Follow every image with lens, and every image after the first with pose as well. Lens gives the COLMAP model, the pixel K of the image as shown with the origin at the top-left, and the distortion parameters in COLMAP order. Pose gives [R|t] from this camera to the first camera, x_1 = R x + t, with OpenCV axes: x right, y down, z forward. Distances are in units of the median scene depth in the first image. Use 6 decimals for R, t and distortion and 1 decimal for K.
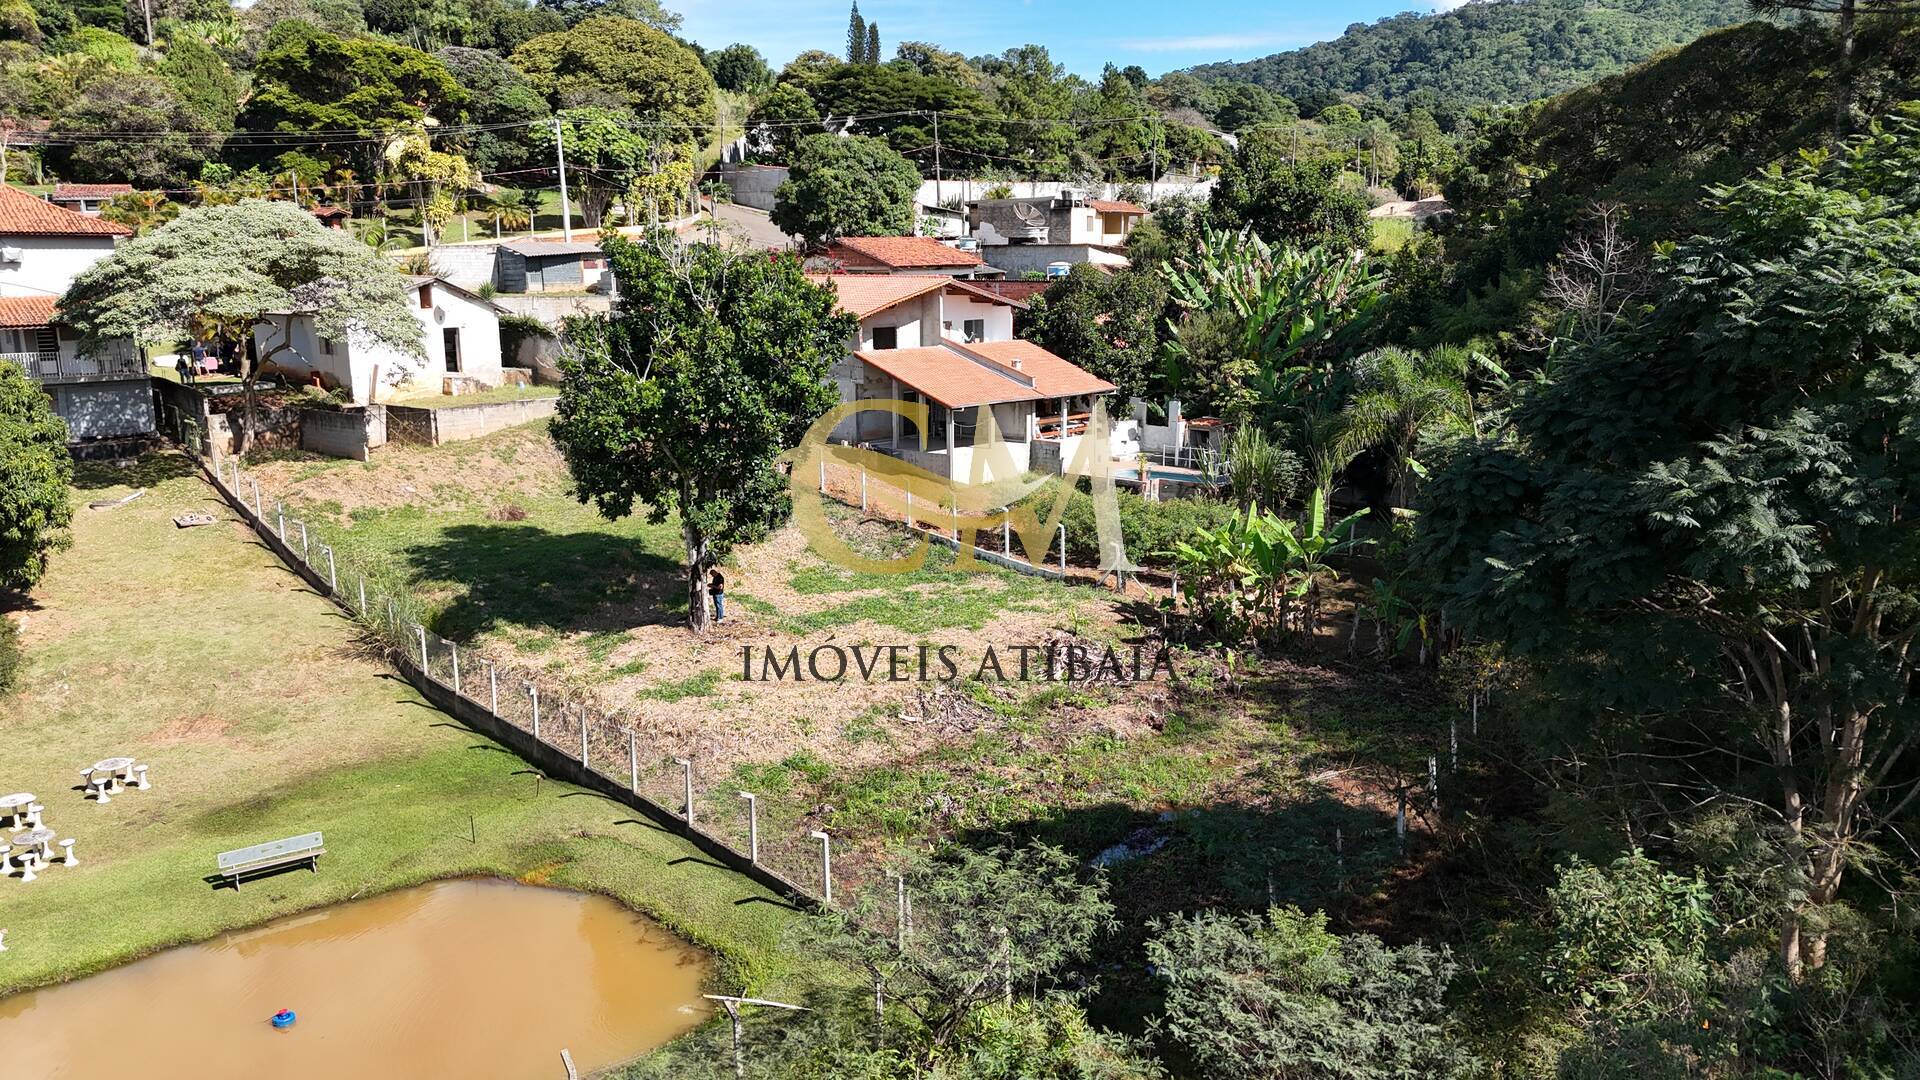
lens RADIAL K [[1402.6, 0, 961.8], [0, 1402.6, 550.3], [0, 0, 1]] dist [0.091229, -0.097668]
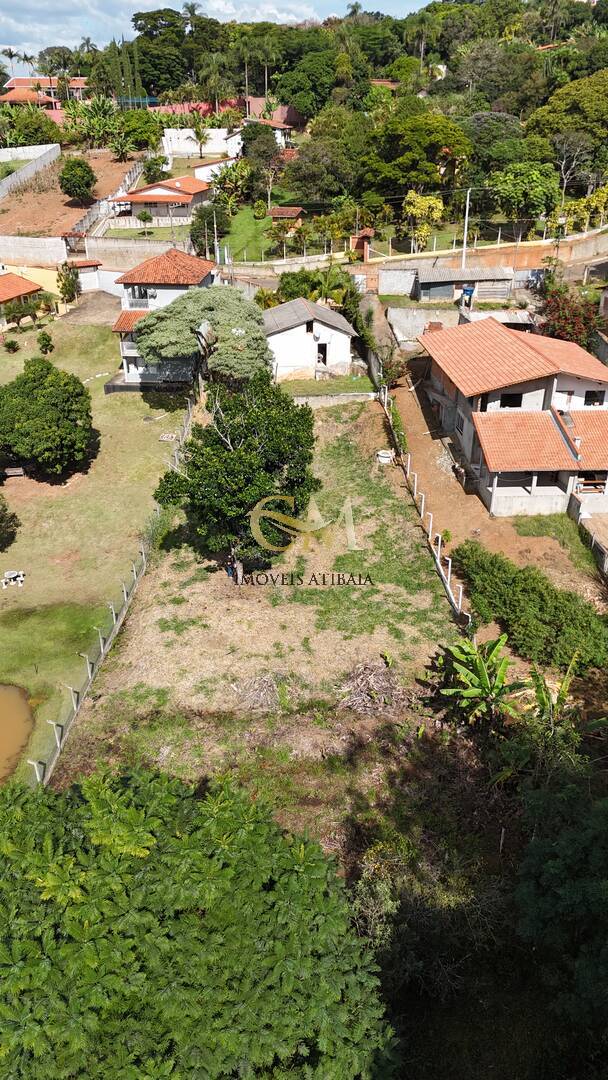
lens RADIAL K [[790.7, 0, 303.2], [0, 790.7, 543.9], [0, 0, 1]] dist [0.079203, -0.073890]
pose [[0.714274, 0.328354, -0.618058, 0.516706], [-0.145084, 0.933396, 0.328212, -0.353378], [0.684663, -0.144763, 0.714340, 0.255354]]
